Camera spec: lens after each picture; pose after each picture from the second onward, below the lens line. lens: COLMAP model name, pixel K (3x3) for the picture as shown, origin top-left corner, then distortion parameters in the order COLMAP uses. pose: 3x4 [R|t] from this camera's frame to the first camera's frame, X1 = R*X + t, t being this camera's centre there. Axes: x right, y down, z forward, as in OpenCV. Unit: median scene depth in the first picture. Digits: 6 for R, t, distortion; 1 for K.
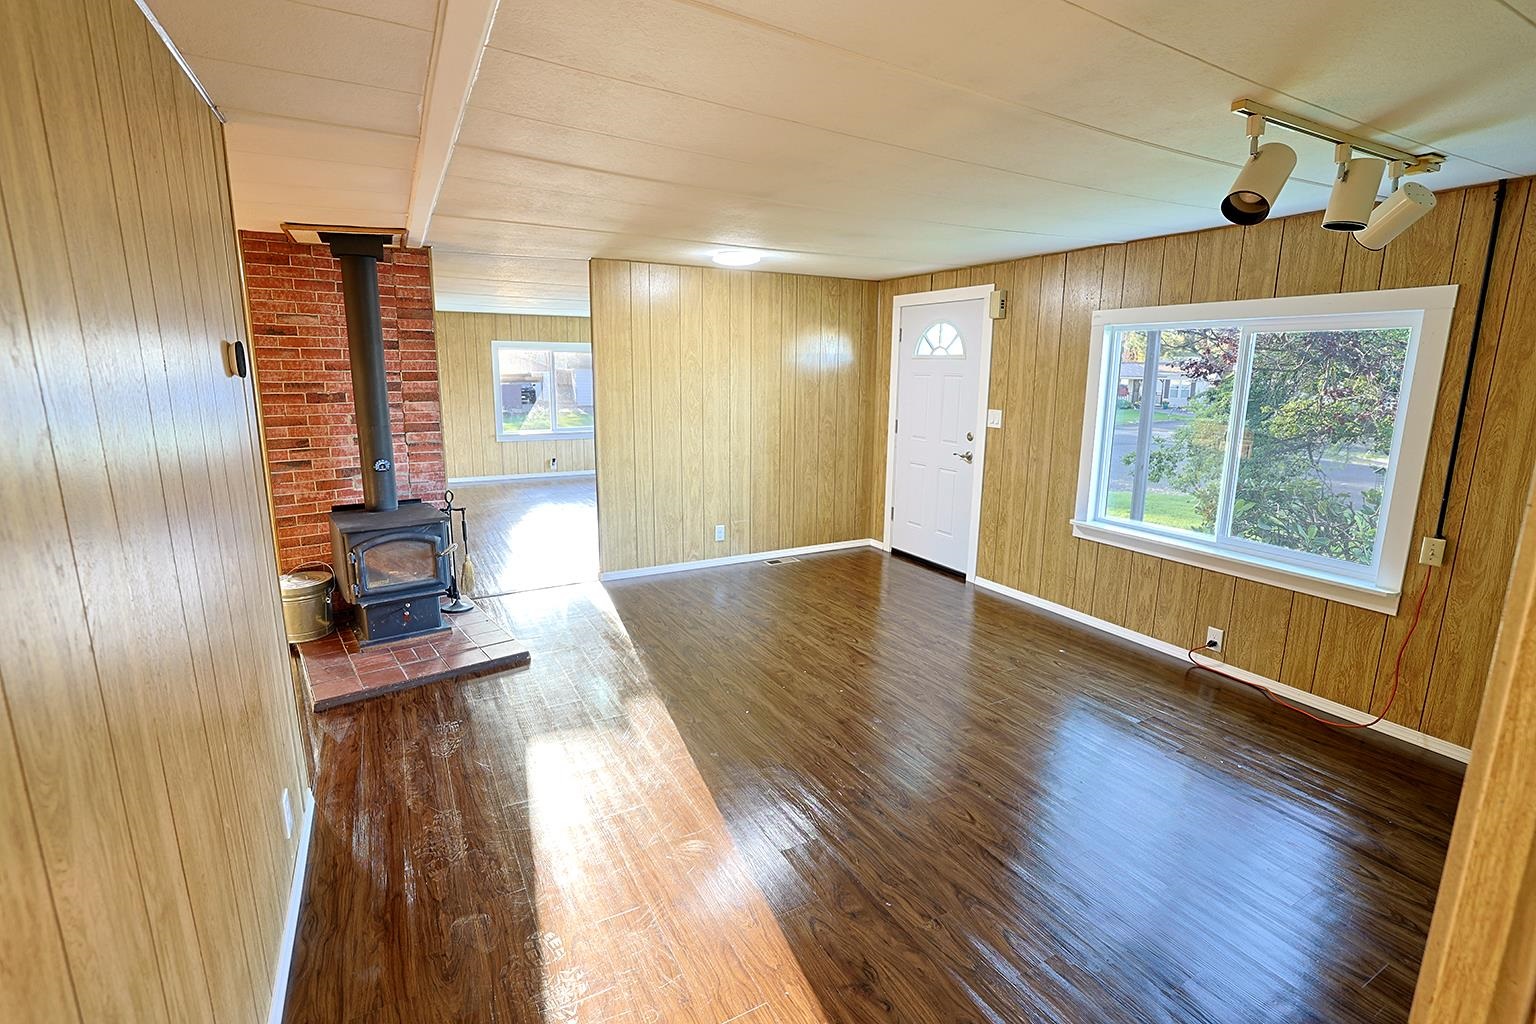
lens RADIAL K [[697.6, 0, 767.9], [0, 697.6, 507.5], [0, 0, 1]] dist [-0.056722, 0.023407]
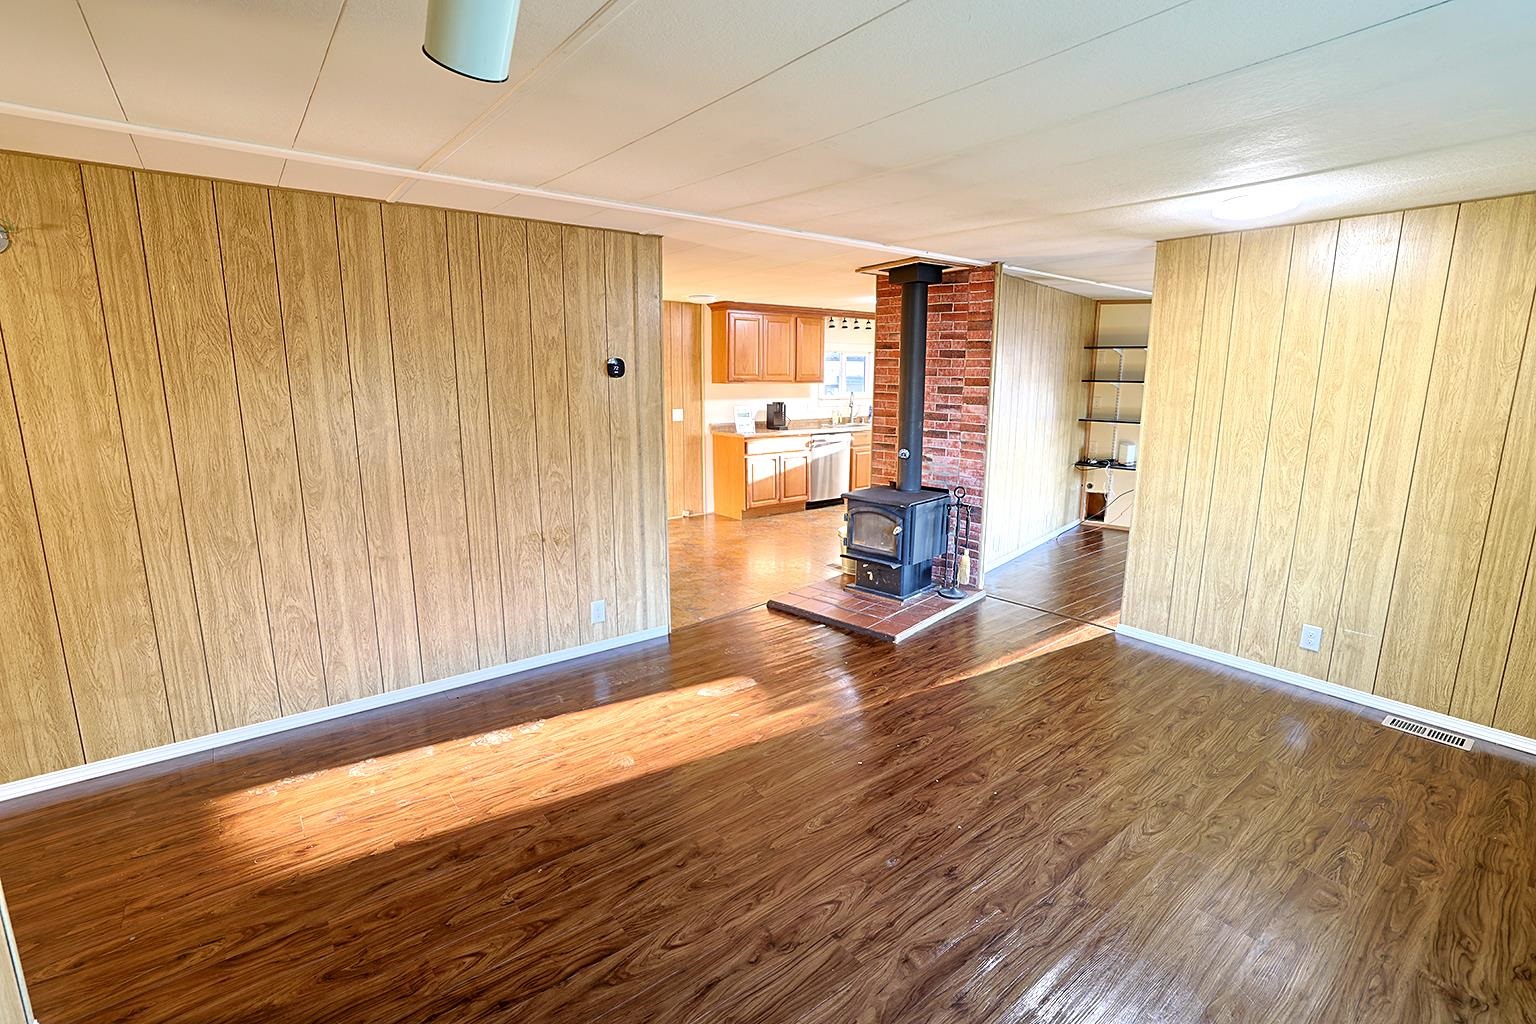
lens RADIAL K [[697.6, 0, 767.9], [0, 697.6, 507.5], [0, 0, 1]] dist [-0.056722, 0.023407]
pose [[0.163890, 0.179777, -0.969959, 0.561206], [-0.195281, 0.969708, 0.146735, -0.094643], [0.966957, 0.165367, 0.194033, 0.500939]]
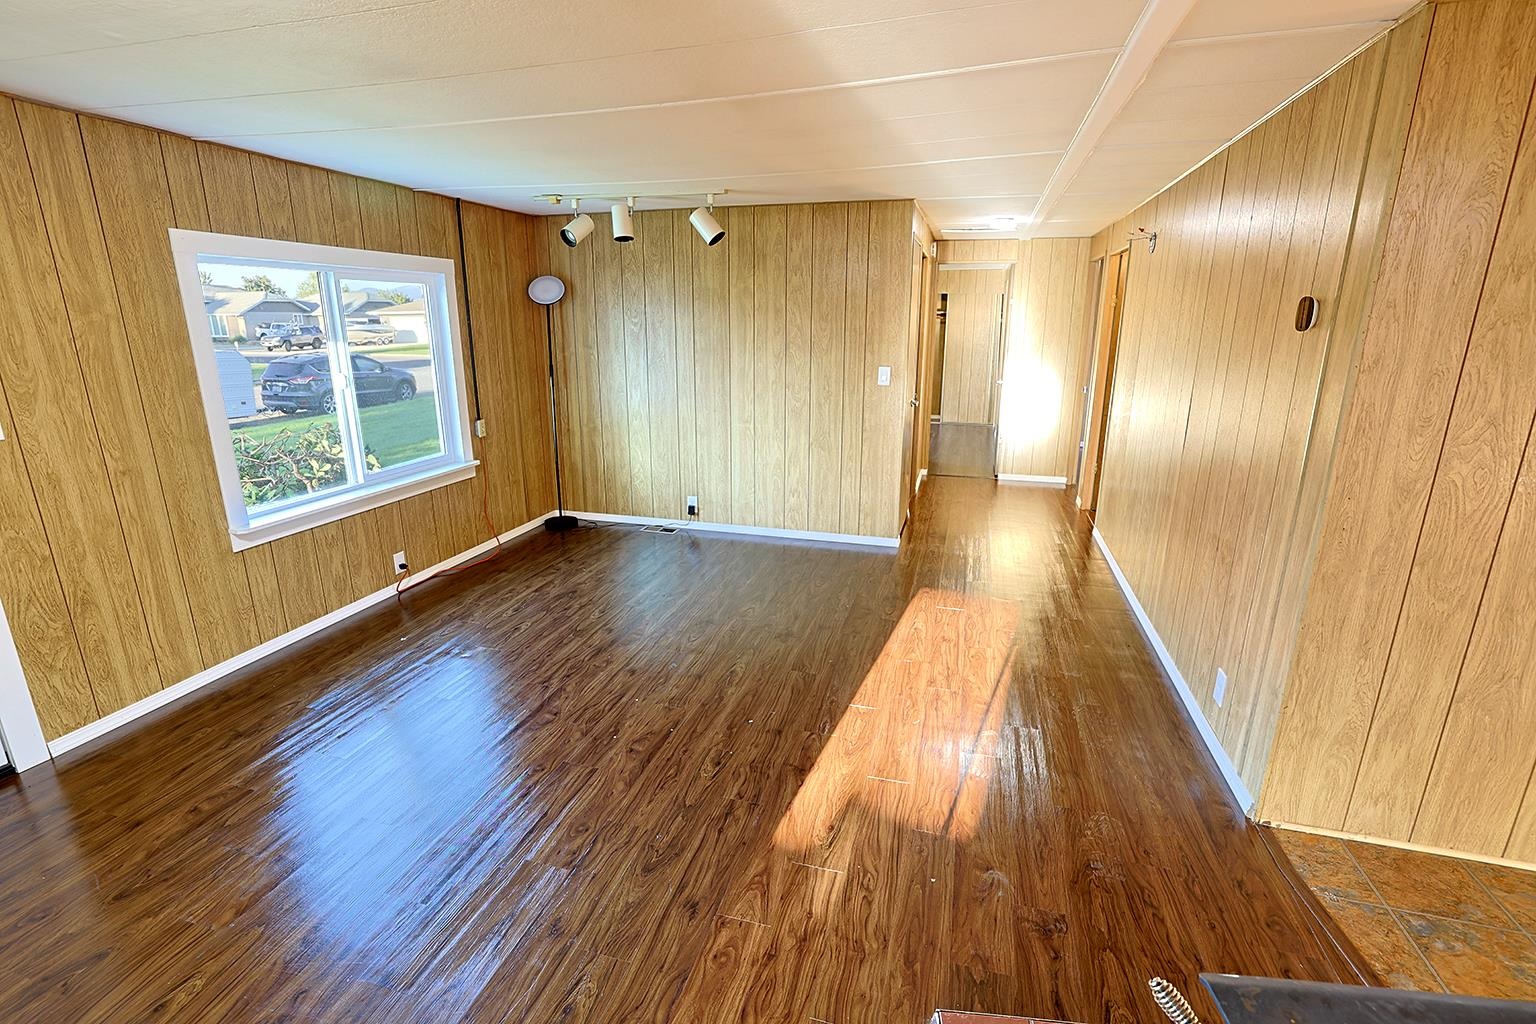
lens RADIAL K [[697.6, 0, 767.9], [0, 697.6, 507.5], [0, 0, 1]] dist [-0.056722, 0.023407]
pose [[-0.711221, -0.190334, 0.676711, -0.436059], [0.130588, 0.910119, 0.393231, -0.214007], [-0.690732, 0.368045, -0.622440, 1.075352]]
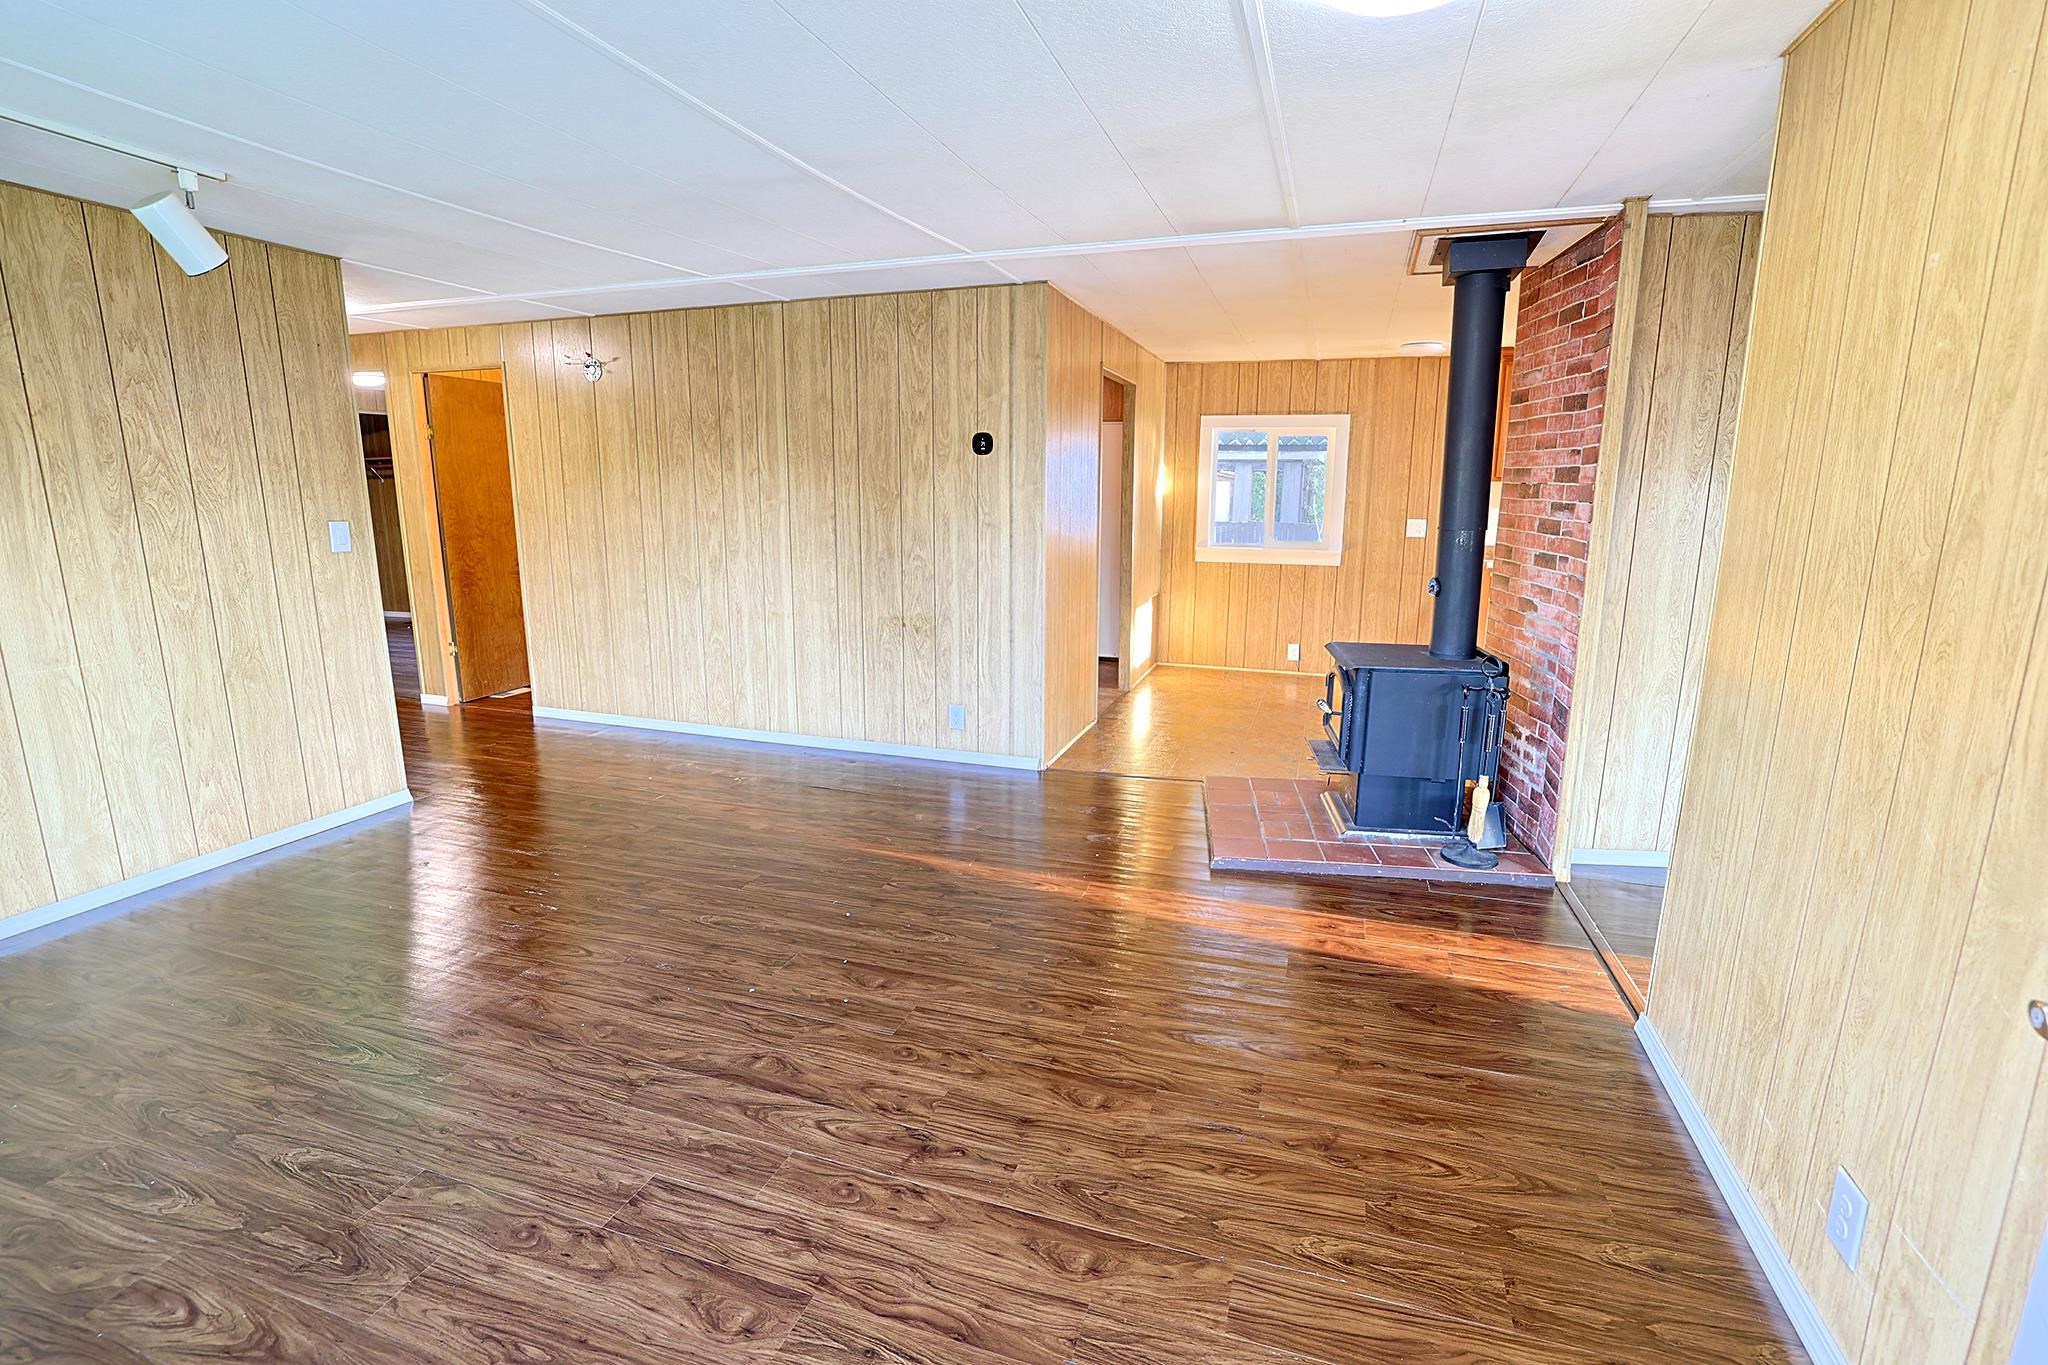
lens RADIAL K [[930.1, 0, 1023.9], [0, 930.1, 676.5], [0, 0, 1]] dist [-0.056722, 0.023407]
pose [[-0.733562, 0.126949, -0.667661, 0.332757], [-0.141498, 0.932342, 0.332740, -0.207433], [0.664730, 0.338558, -0.665967, 1.260546]]
